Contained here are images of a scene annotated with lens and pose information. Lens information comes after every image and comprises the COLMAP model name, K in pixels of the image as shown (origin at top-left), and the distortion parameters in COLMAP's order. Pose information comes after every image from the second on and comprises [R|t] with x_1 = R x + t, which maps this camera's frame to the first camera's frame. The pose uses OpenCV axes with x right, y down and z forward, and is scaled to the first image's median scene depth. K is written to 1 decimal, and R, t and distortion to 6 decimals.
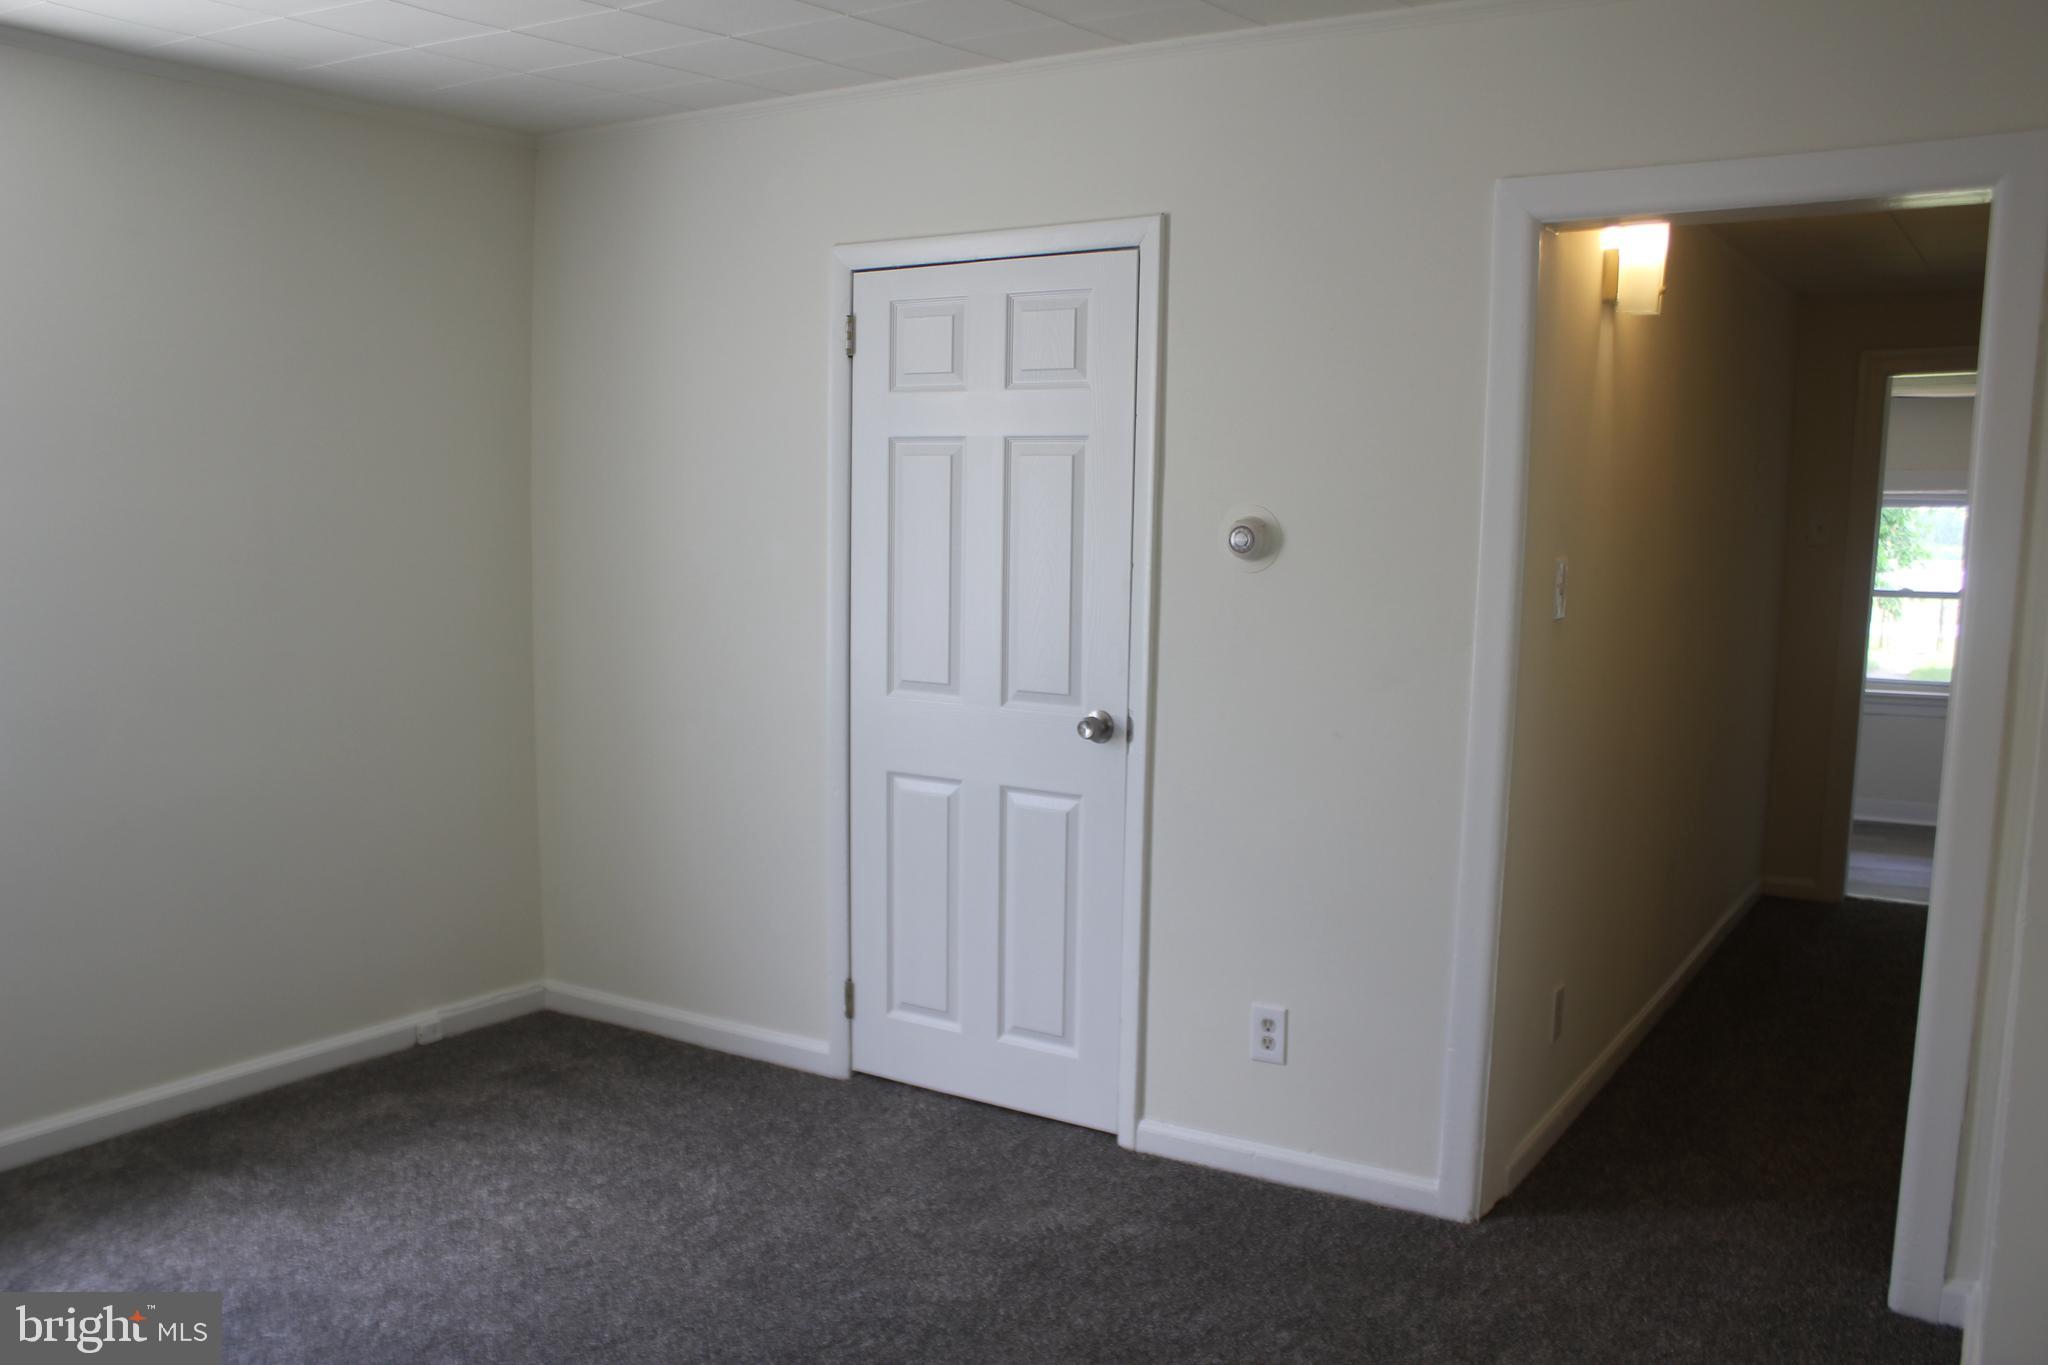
lens RADIAL K [[1693.1, 0, 1024.8], [0, 1693.1, 718.0], [0, 0, 1]] dist [-0.163270, 0.138741]
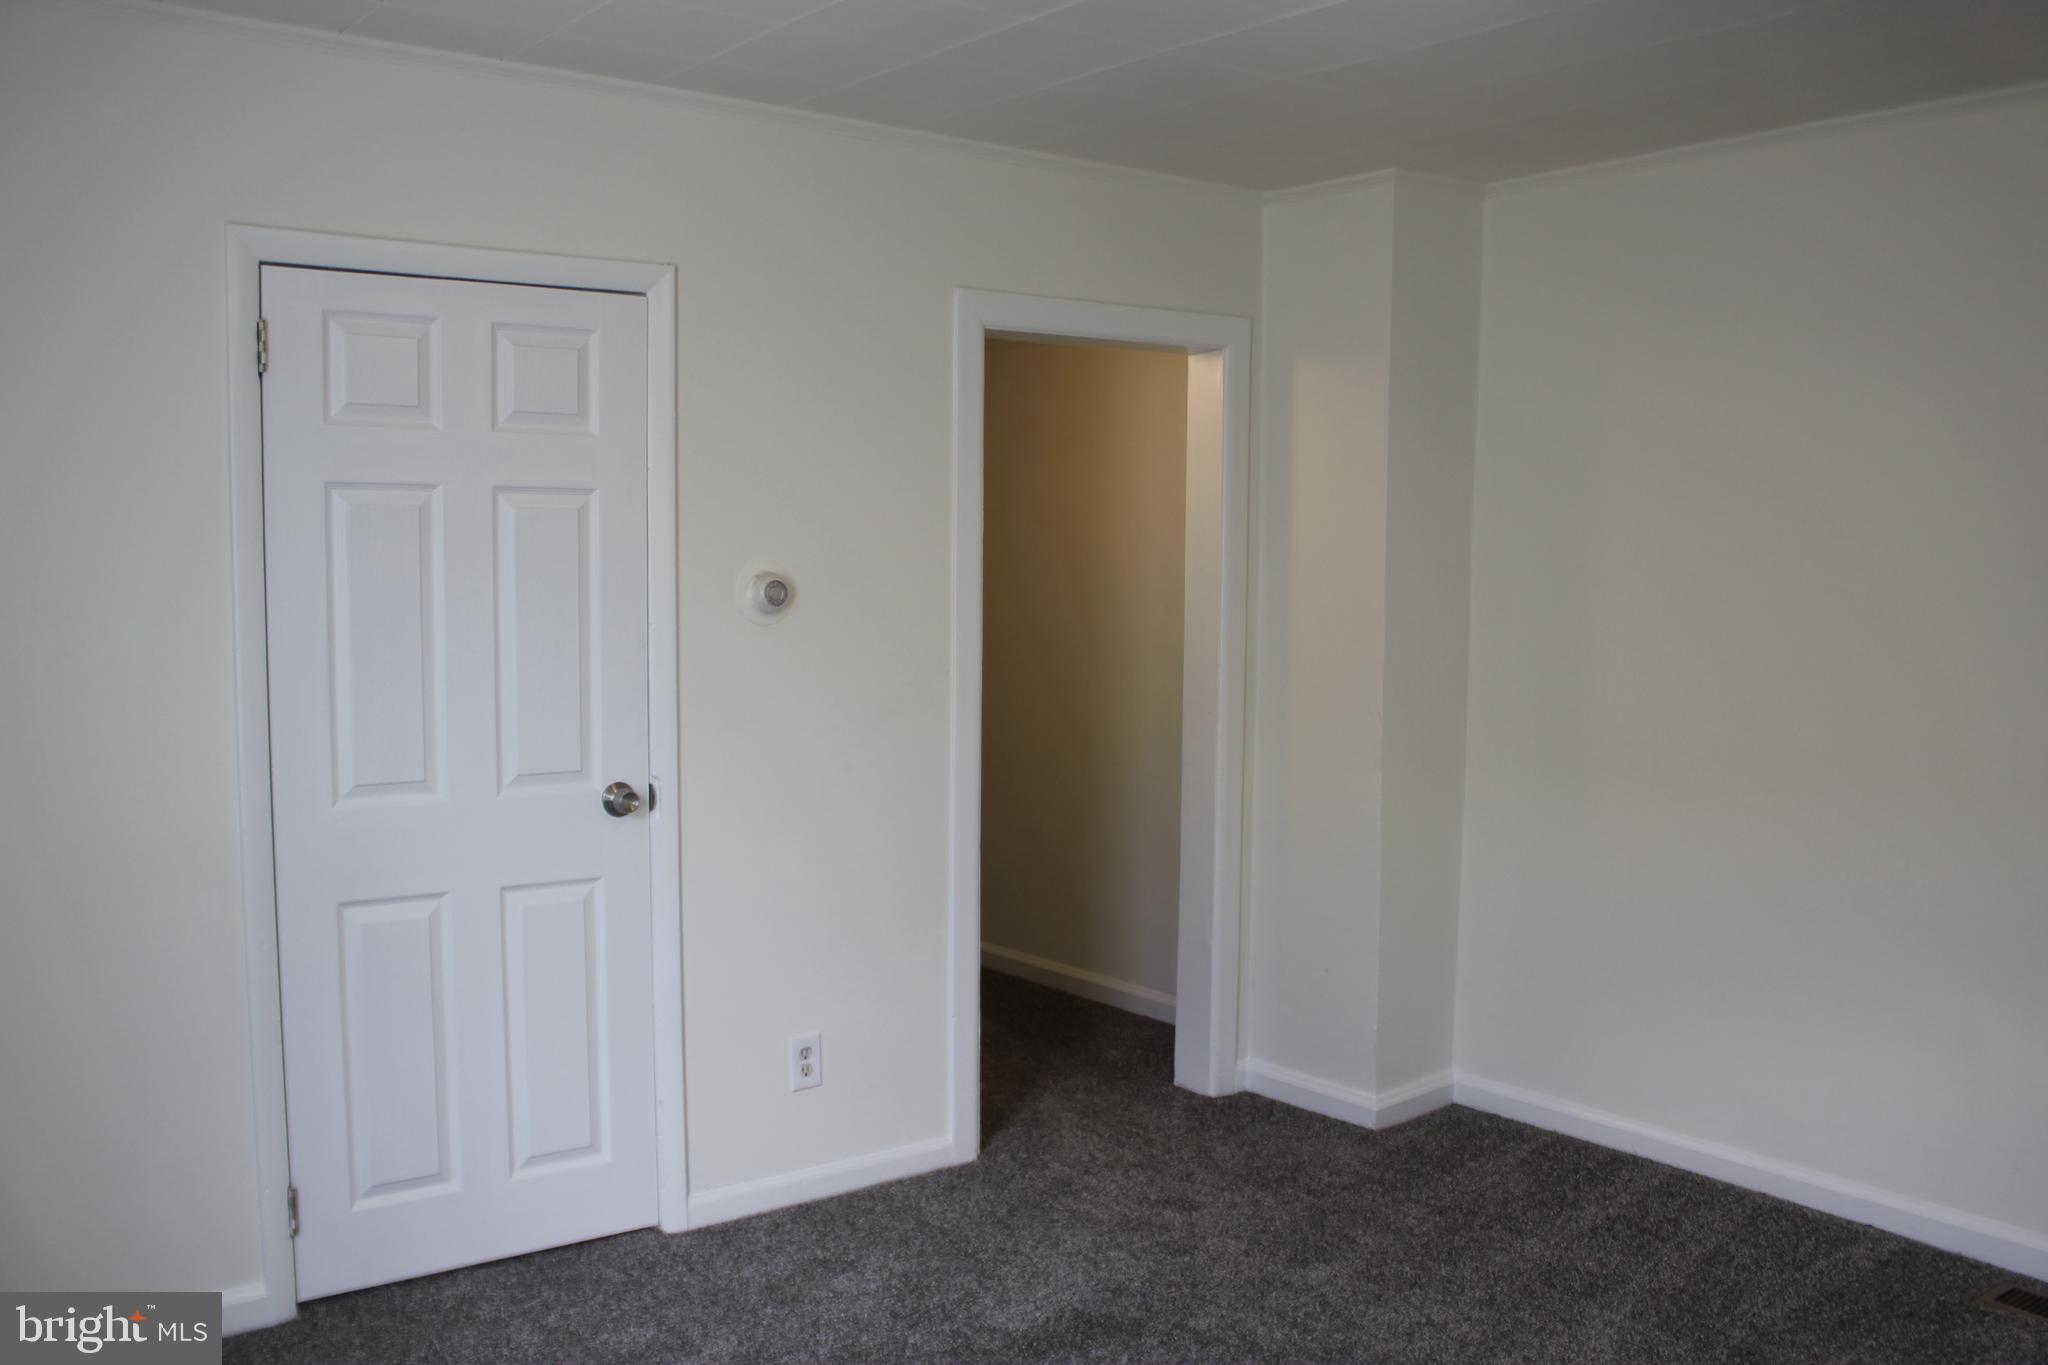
lens RADIAL K [[1731.9, 0, 1019.7], [0, 1731.9, 740.9], [0, 0, 1]] dist [-0.165099, 0.140861]
pose [[0.358762, -0.101272, 0.927919, -0.762816], [0.120555, 0.990798, 0.061524, -0.059243], [-0.925611, 0.089793, 0.367670, 0.448853]]
